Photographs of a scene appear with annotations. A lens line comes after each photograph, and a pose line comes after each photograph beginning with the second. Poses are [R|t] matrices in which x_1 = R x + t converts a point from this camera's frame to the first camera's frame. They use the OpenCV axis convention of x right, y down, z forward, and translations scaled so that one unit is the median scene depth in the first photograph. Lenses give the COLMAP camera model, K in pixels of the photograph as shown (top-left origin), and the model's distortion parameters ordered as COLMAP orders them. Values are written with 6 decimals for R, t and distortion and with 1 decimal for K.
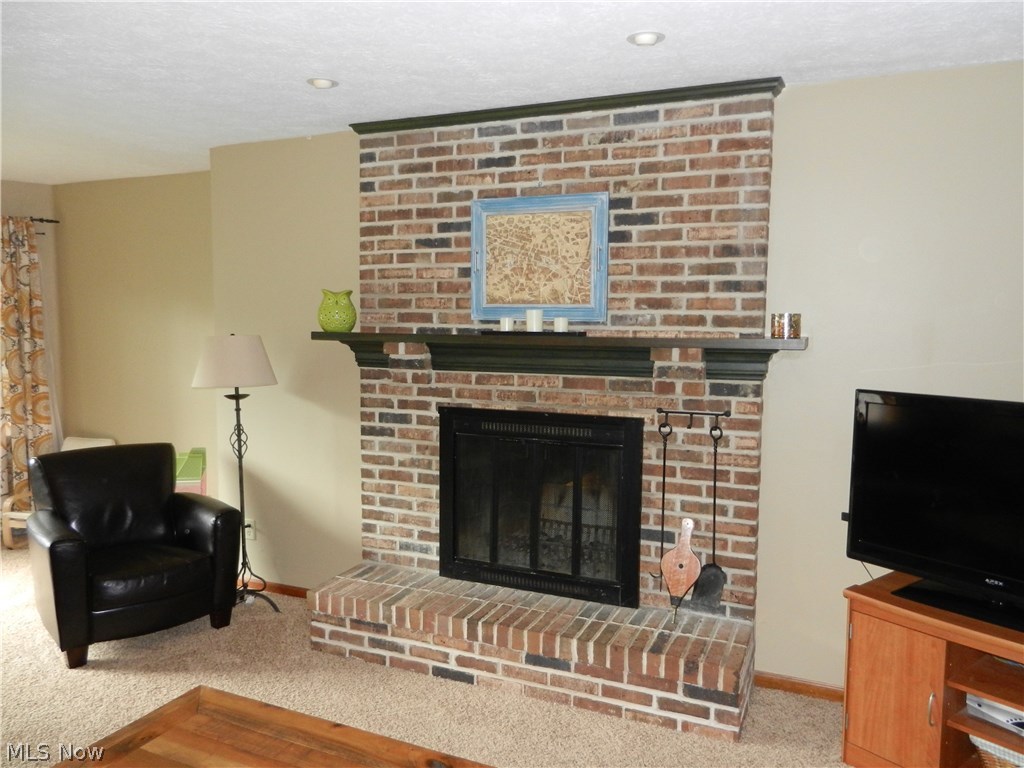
lens RADIAL K [[758.0, 0, 510.1], [0, 758.0, 379.6], [0, 0, 1]] dist [0.012276, -0.007672]
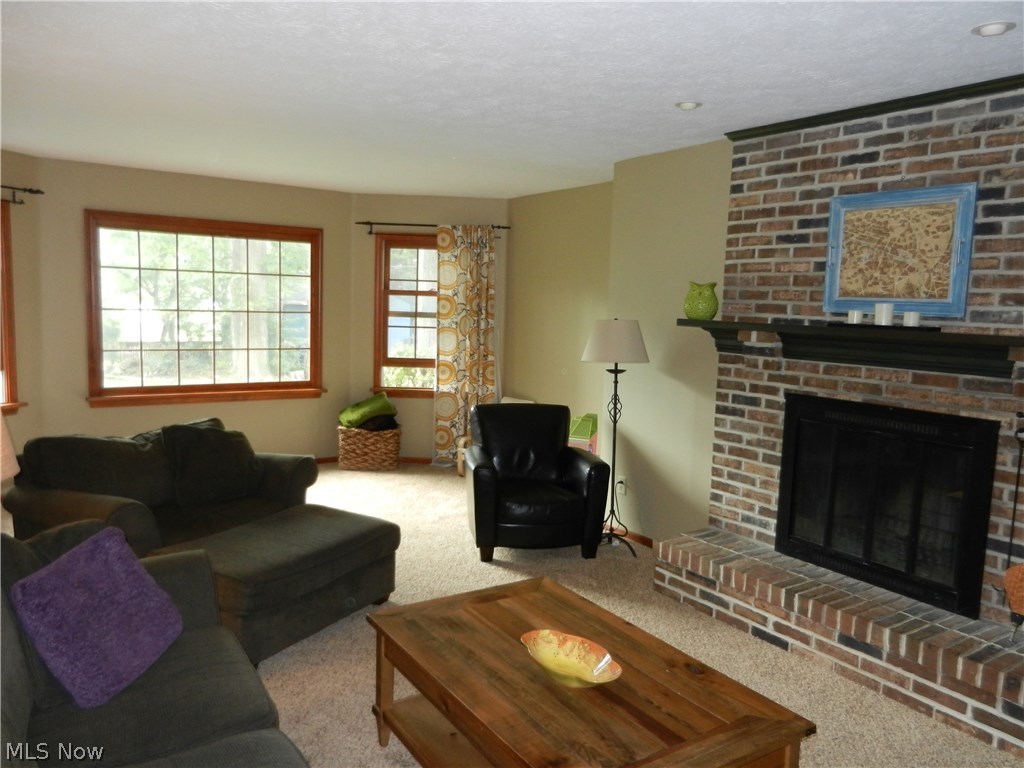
lens RADIAL K [[758.0, 0, 511.8], [0, 758.0, 380.0], [0, 0, 1]] dist [0.012276, -0.007672]
pose [[0.847440, 0.075970, -0.525427, 0.144870], [-0.071133, 0.997033, 0.029432, 0.014244], [0.526103, 0.012433, 0.850330, -0.114253]]
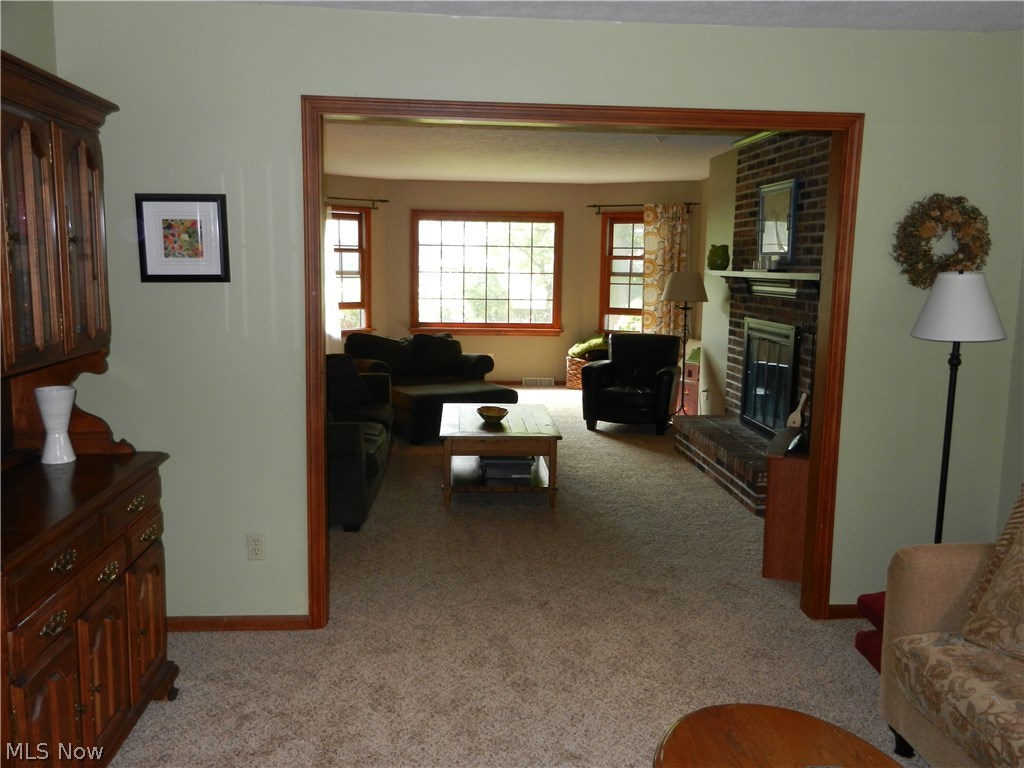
lens RADIAL K [[884.9, 0, 513.6], [0, 884.9, 389.8], [0, 0, 1]] dist [-0.004957, 0.020532]
pose [[0.465456, 0.127066, -0.875902, 1.383736], [-0.086193, 0.991444, 0.098024, 0.047881], [0.880864, 0.029871, 0.472426, -0.318418]]
